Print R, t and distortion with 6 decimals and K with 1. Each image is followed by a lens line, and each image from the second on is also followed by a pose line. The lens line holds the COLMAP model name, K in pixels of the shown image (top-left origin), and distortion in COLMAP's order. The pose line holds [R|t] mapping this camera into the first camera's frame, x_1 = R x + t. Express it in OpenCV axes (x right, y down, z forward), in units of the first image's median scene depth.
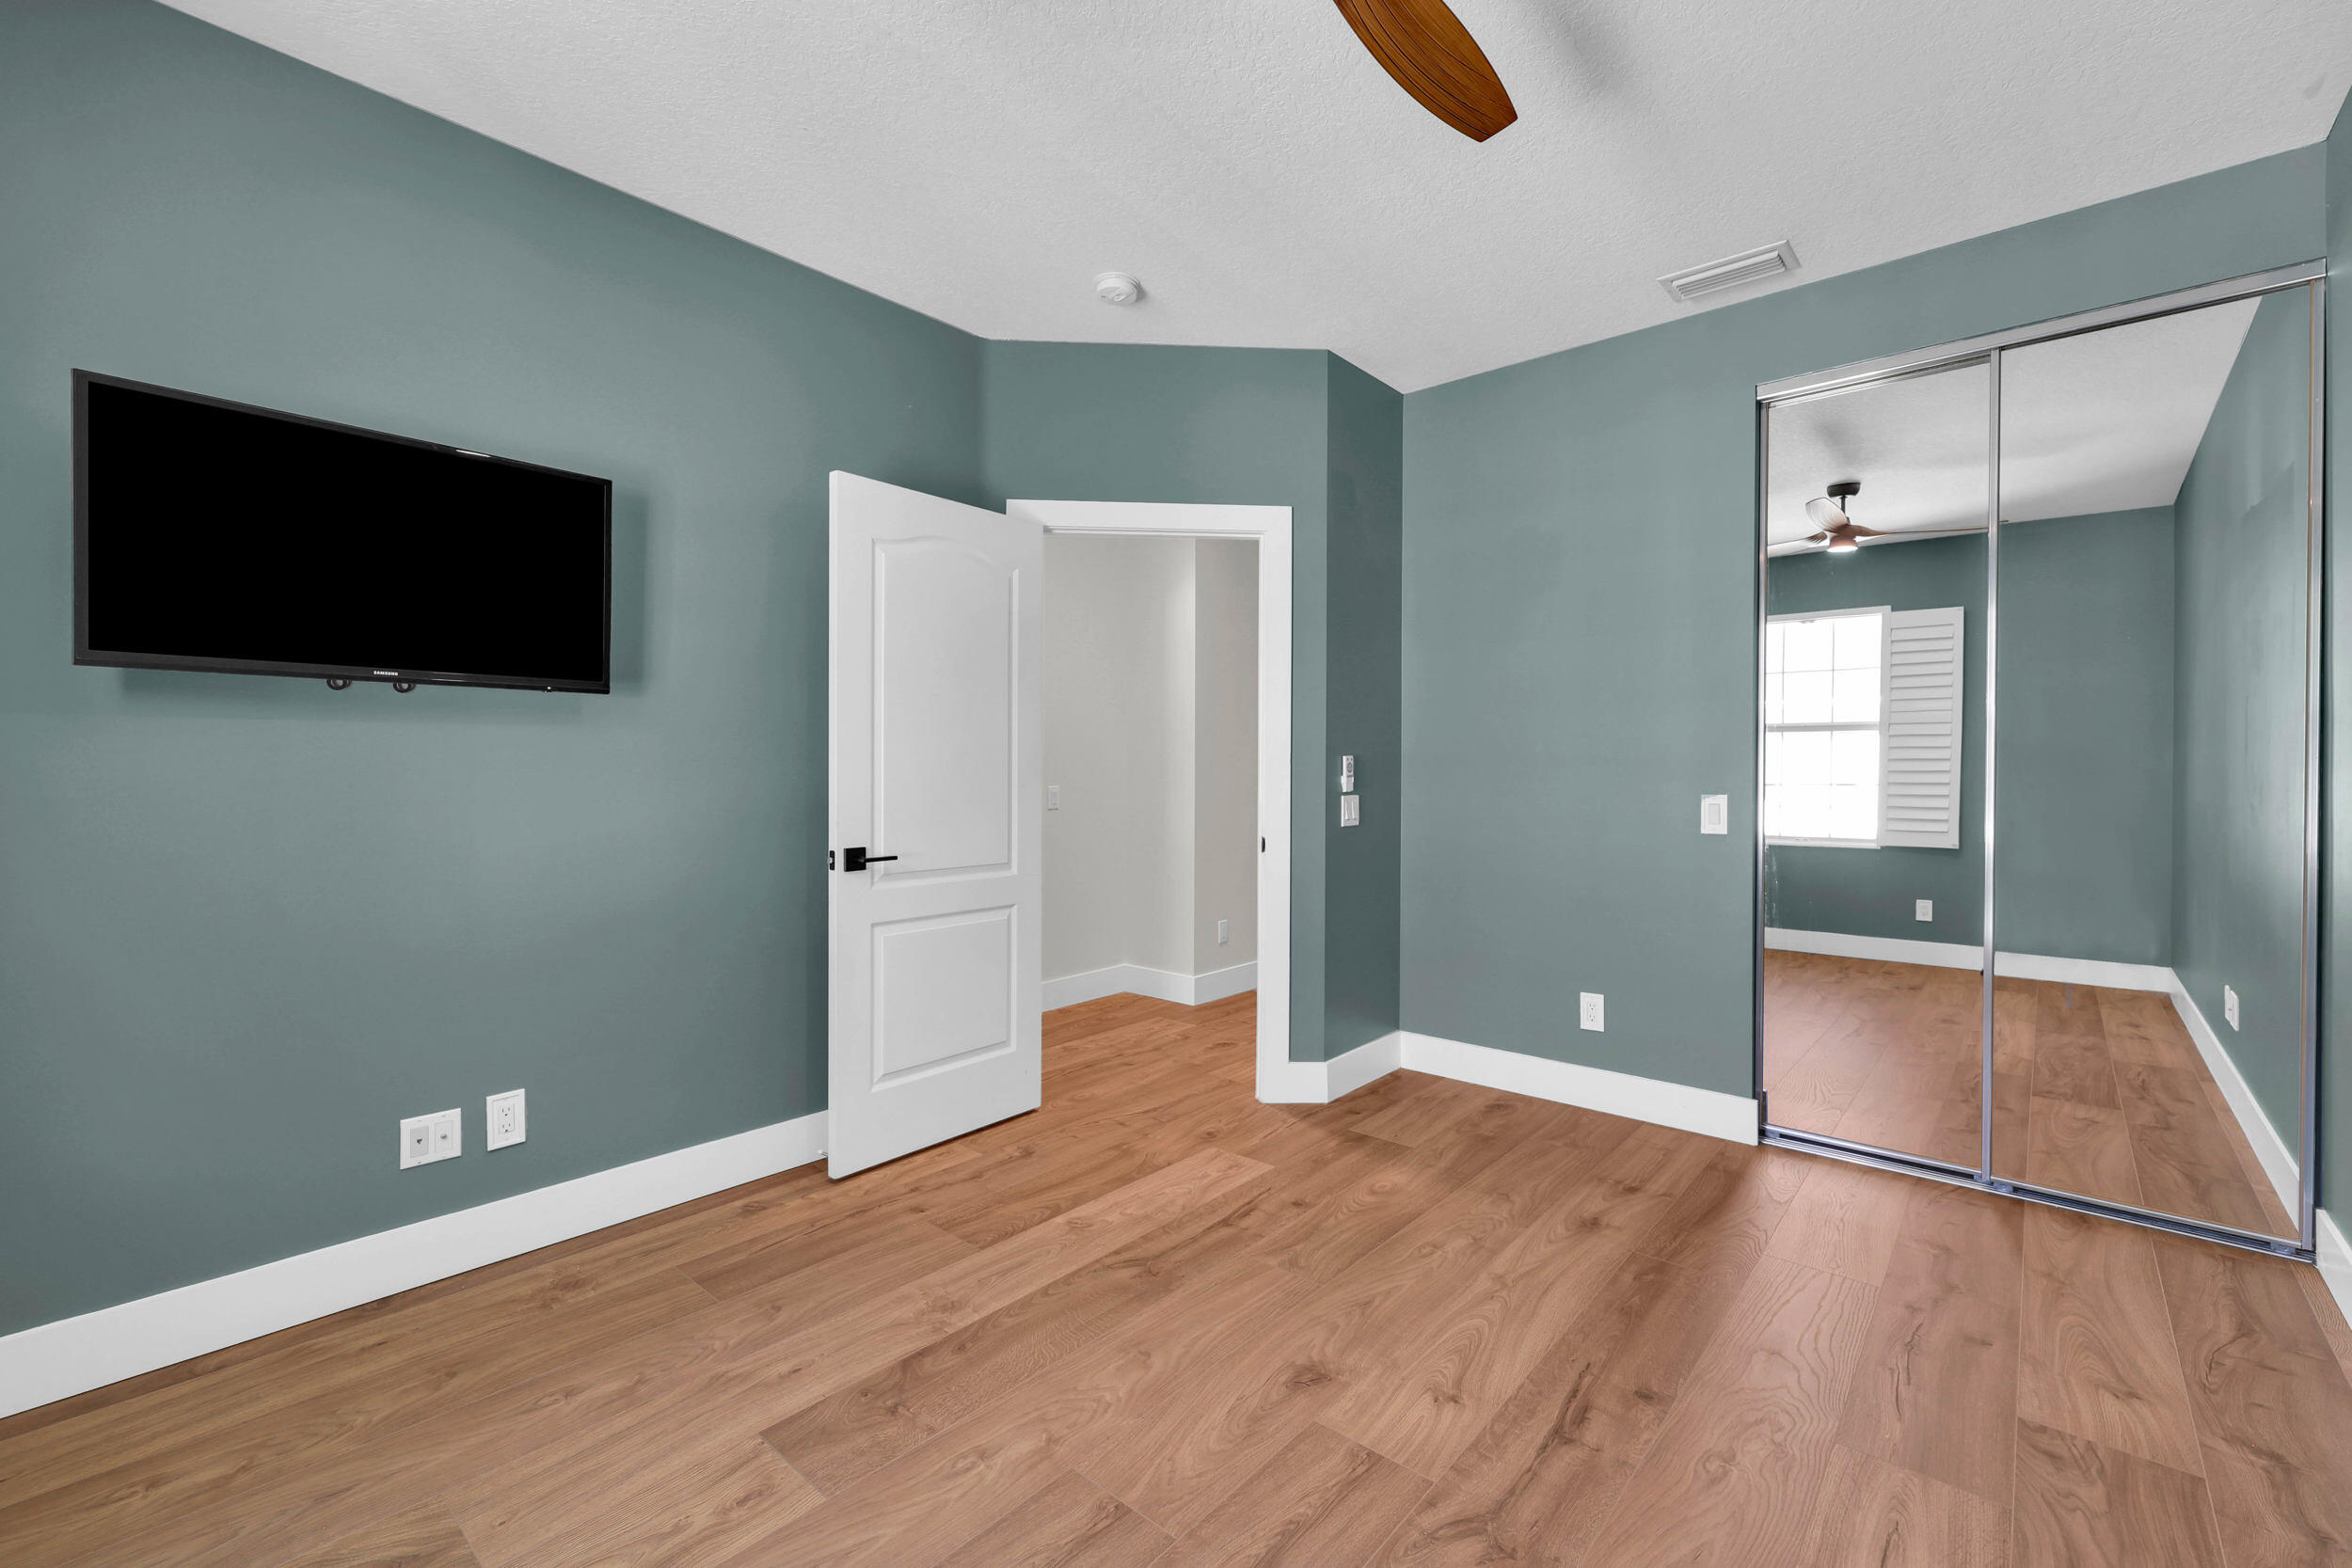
lens RADIAL K [[965.2, 0, 1170.5], [0, 965.2, 780.0], [0, 0, 1]] dist [0.003046, 0.000063]
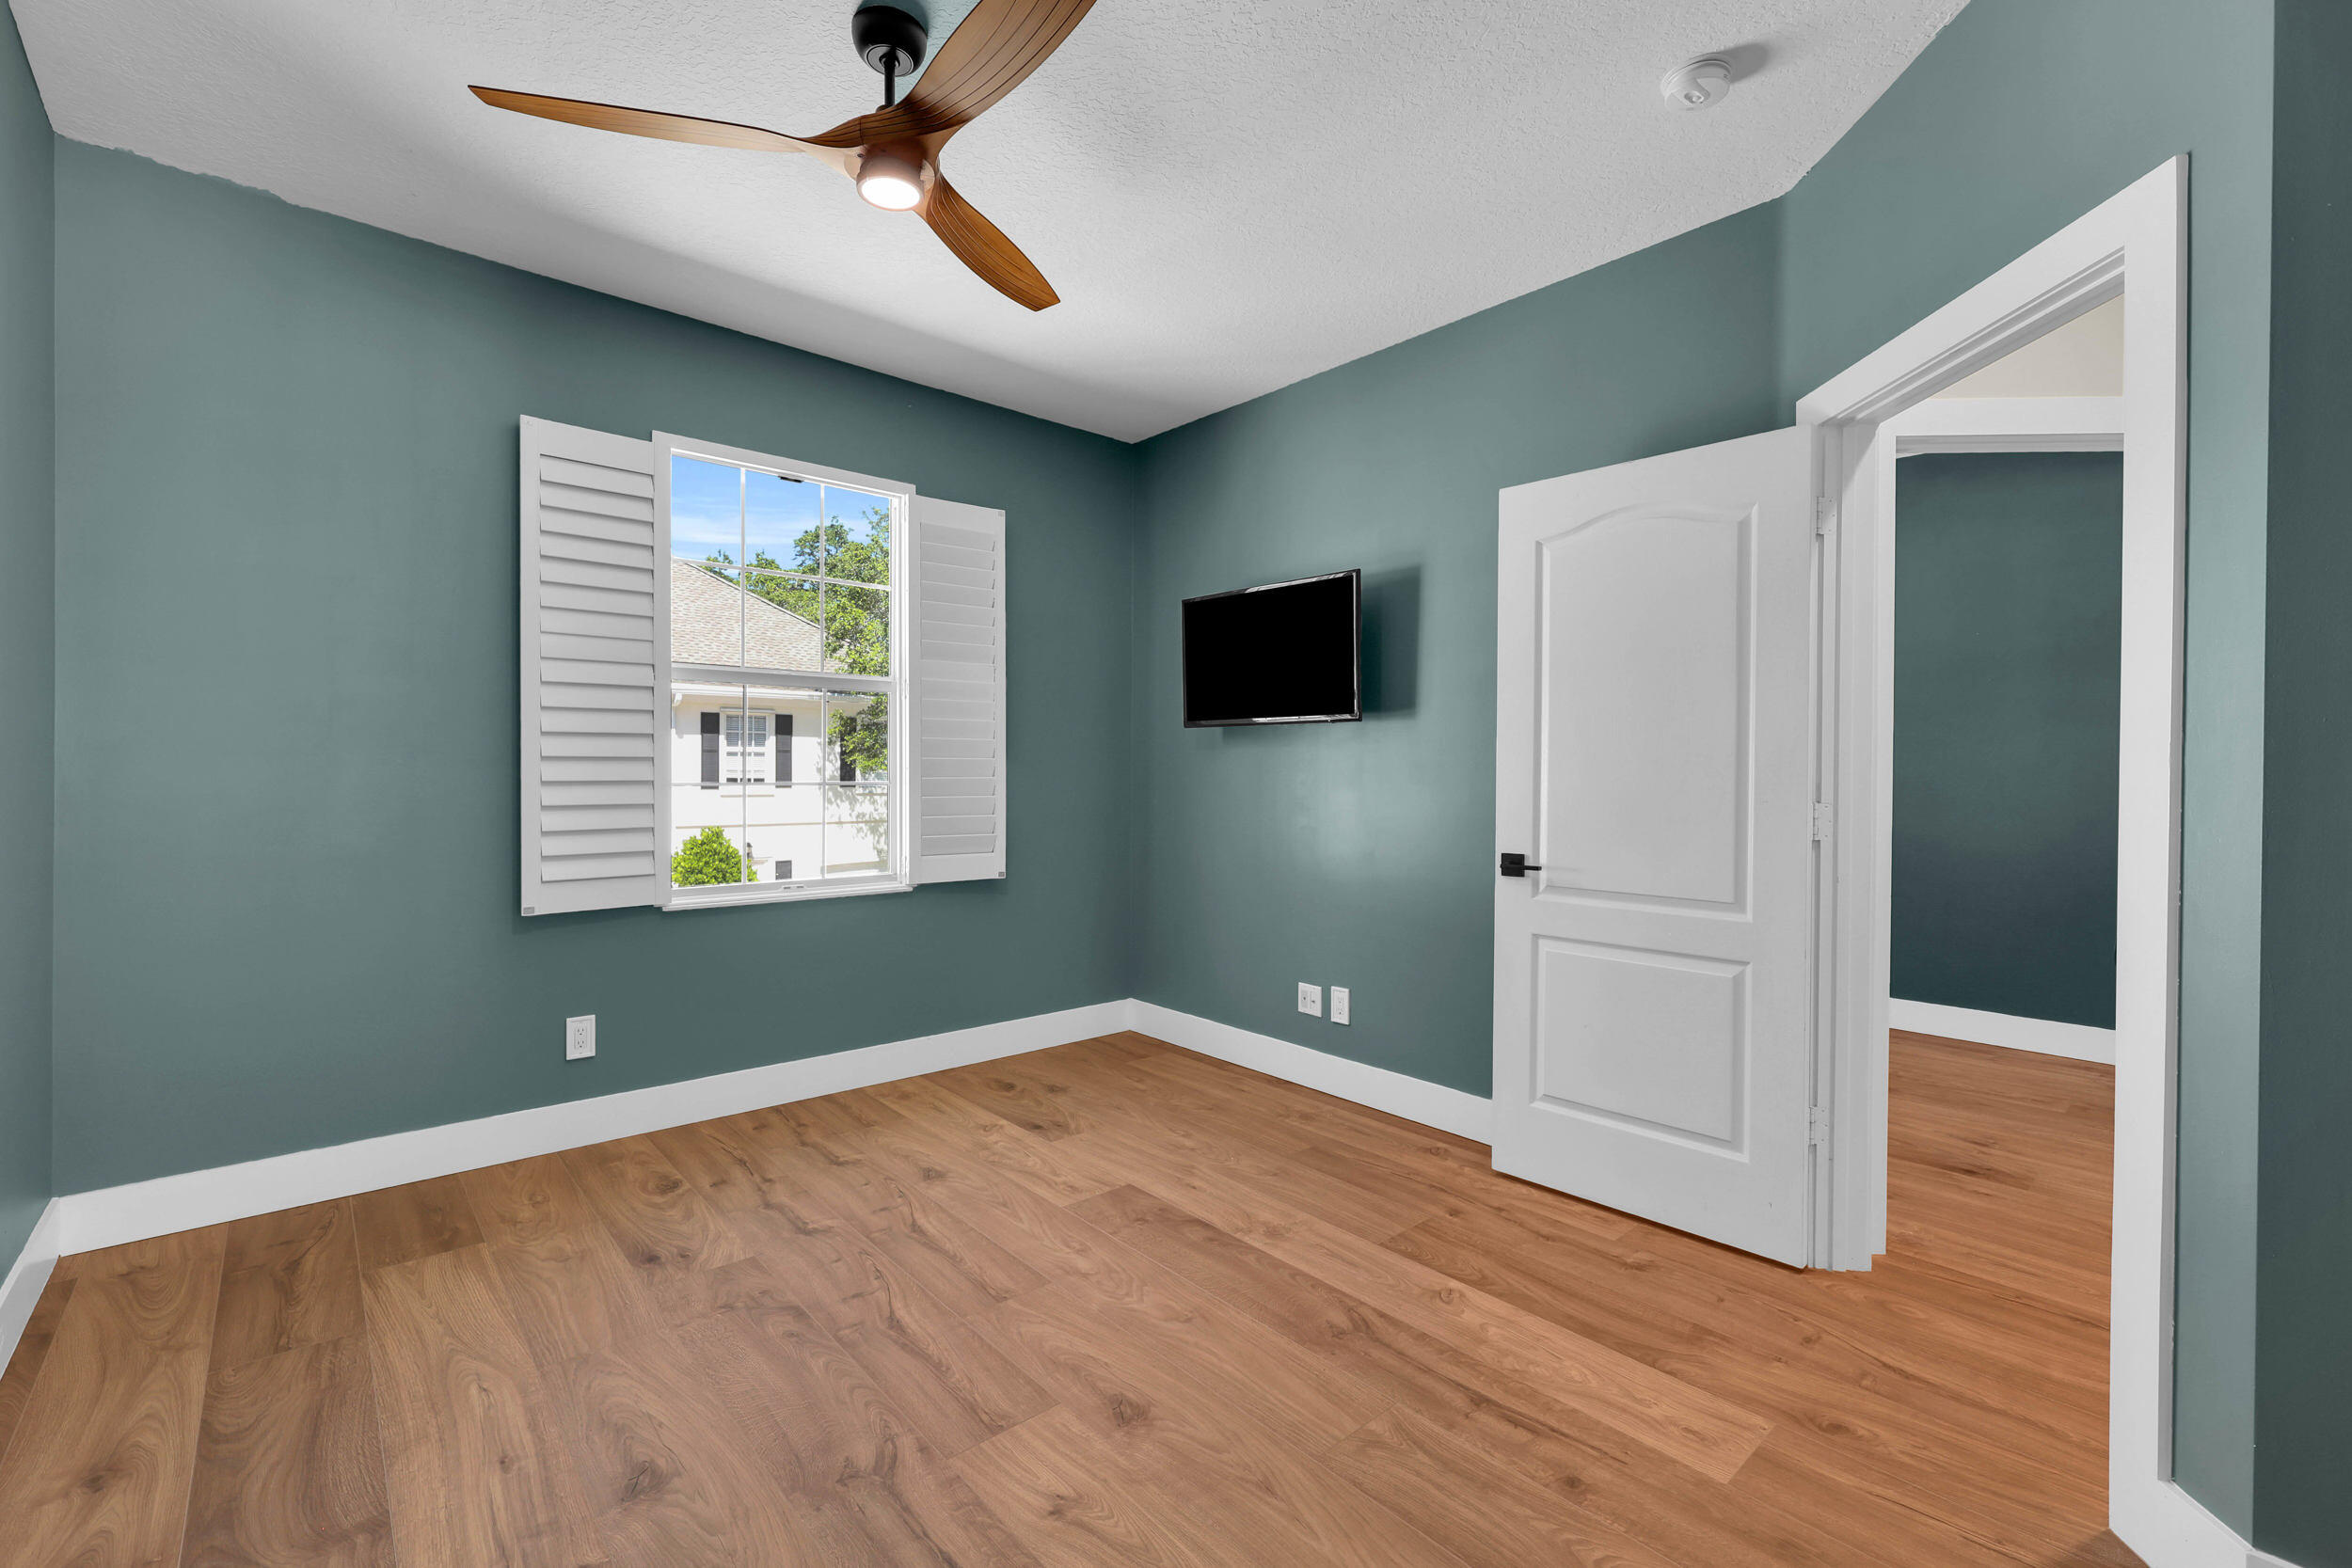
lens RADIAL K [[965.2, 0, 1173.9], [0, 965.2, 780.2], [0, 0, 1]] dist [0.003046, 0.000063]
pose [[-0.110220, -0.003040, -0.993903, 0.949136], [-0.017455, 0.999847, -0.001123, 0.001554], [0.993754, 0.017224, -0.110256, 1.002554]]
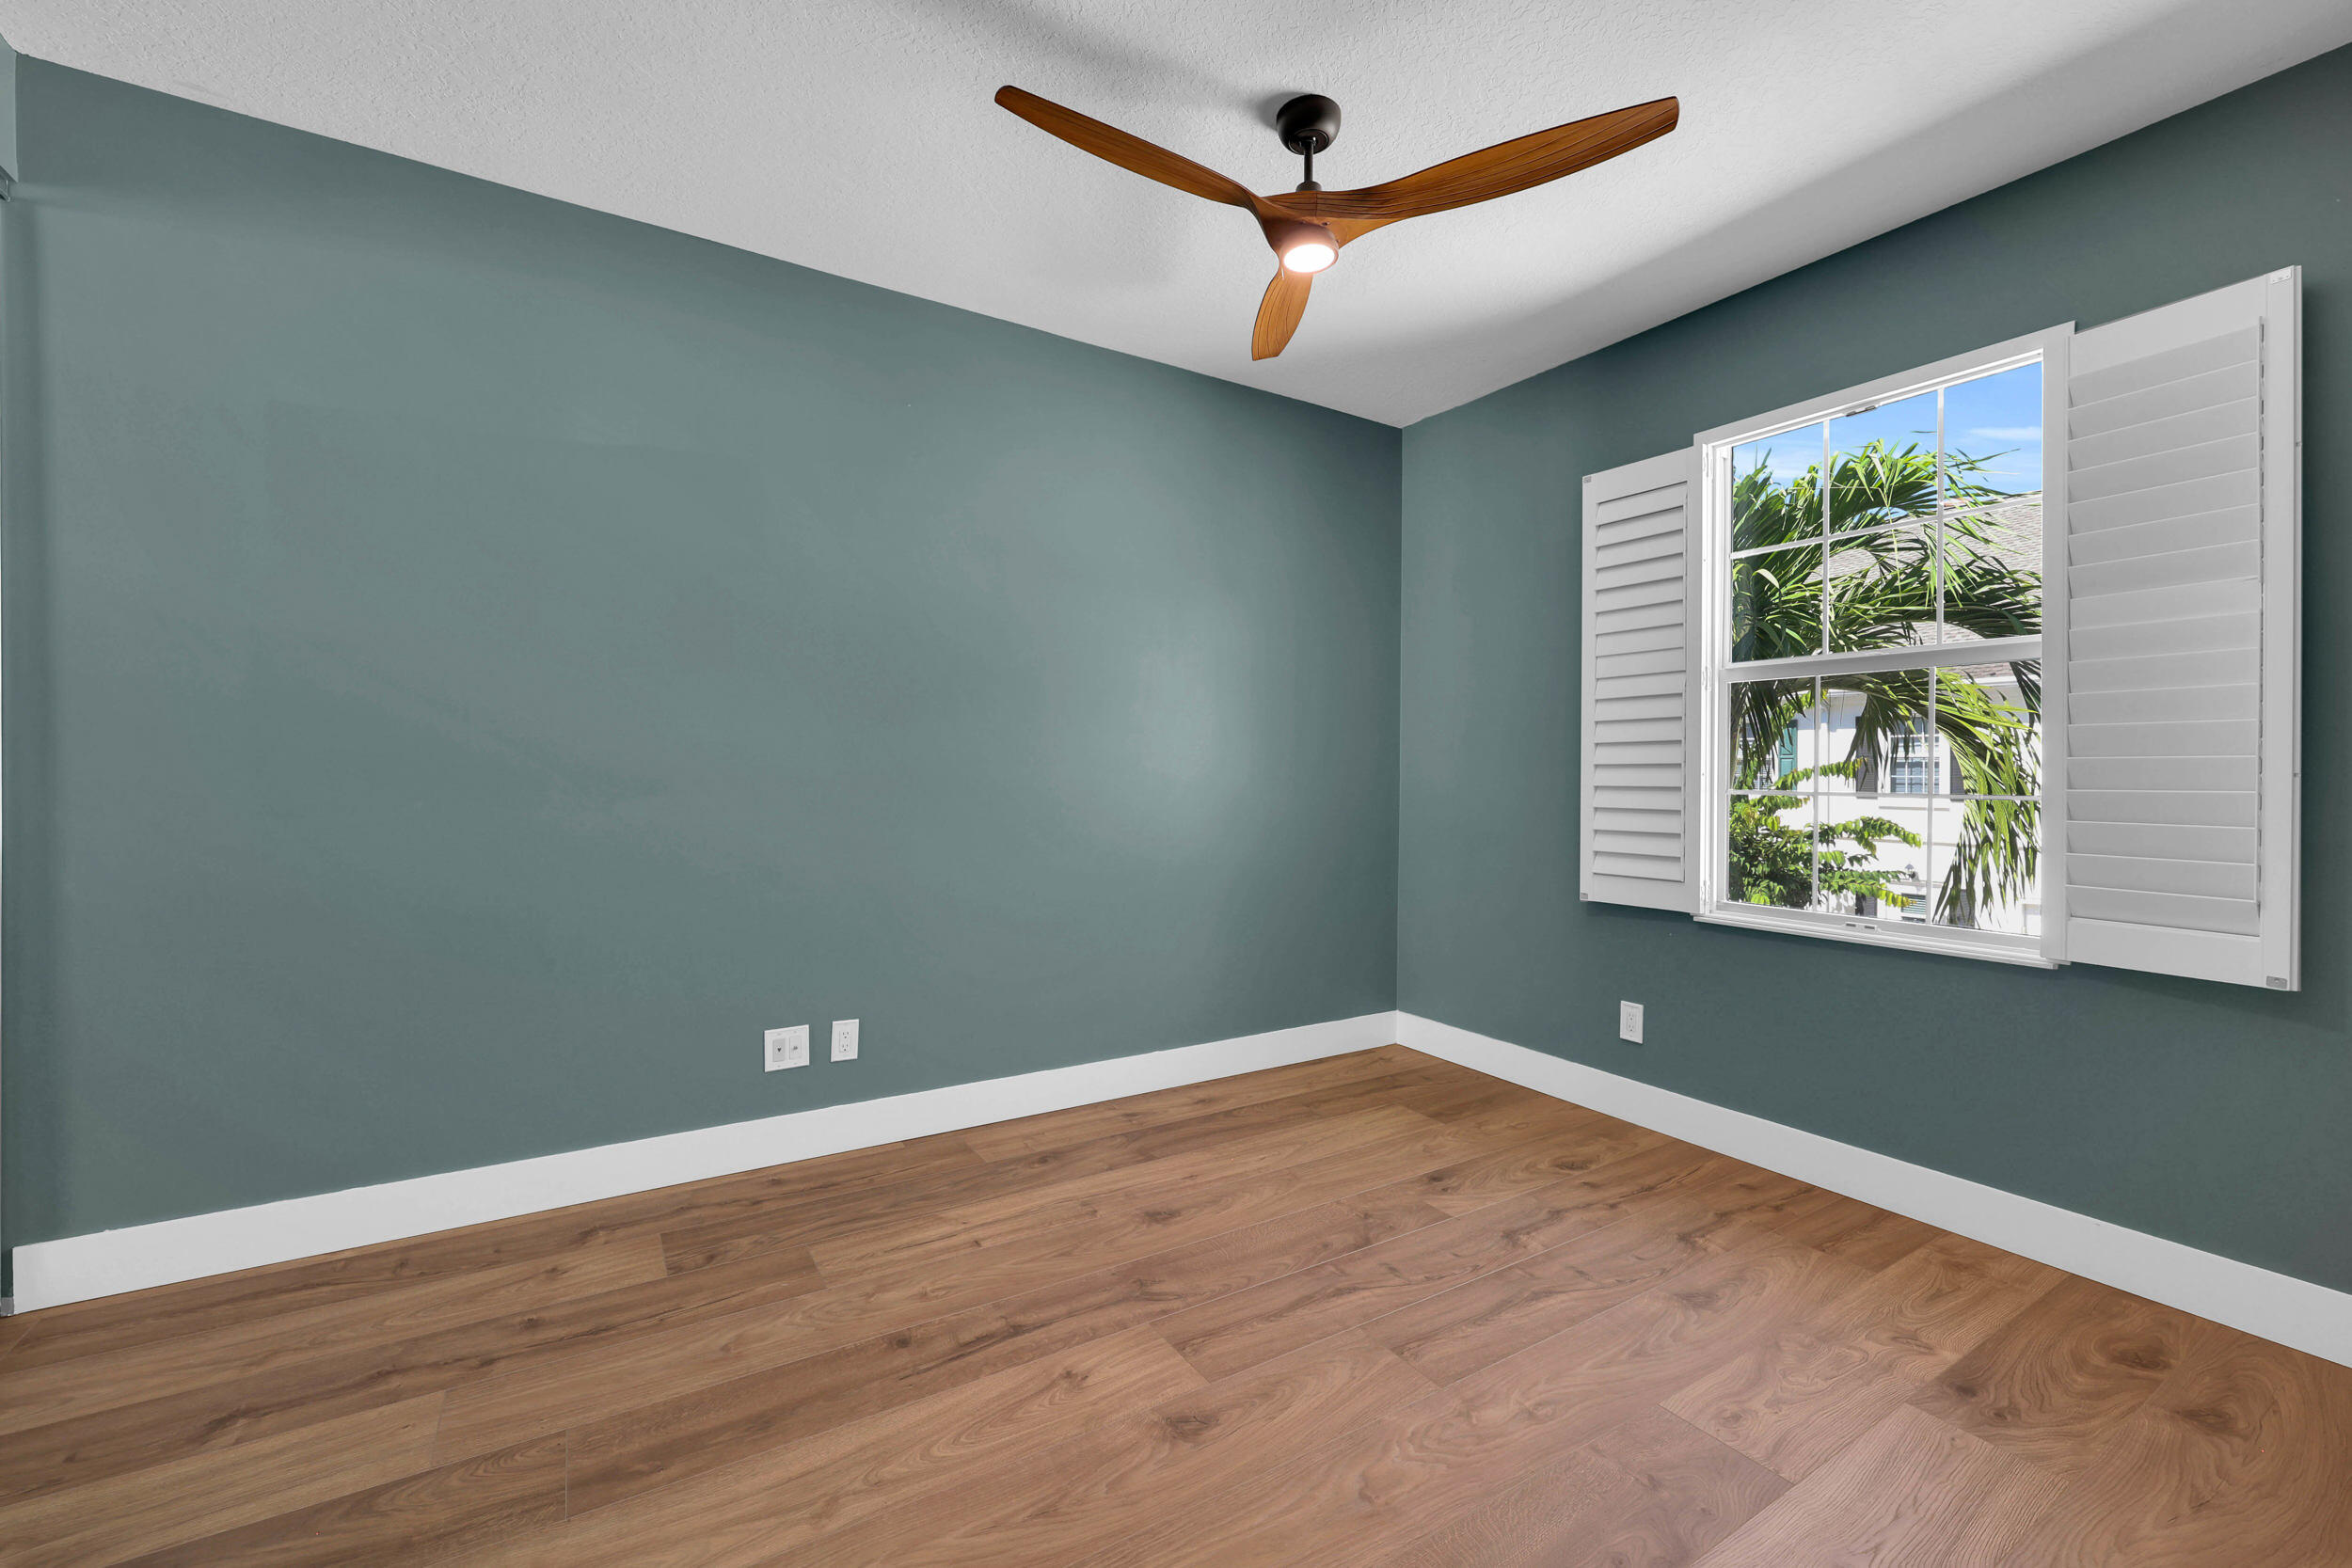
lens RADIAL K [[965.2, 0, 1198.4], [0, 965.2, 773.3], [0, 0, 1]] dist [0.003046, 0.000063]
pose [[-0.965000, -0.013288, 0.261912, -0.086801], [-0.012279, 0.999910, 0.005487, -0.007049], [-0.261961, 0.002078, -0.965076, 1.658169]]
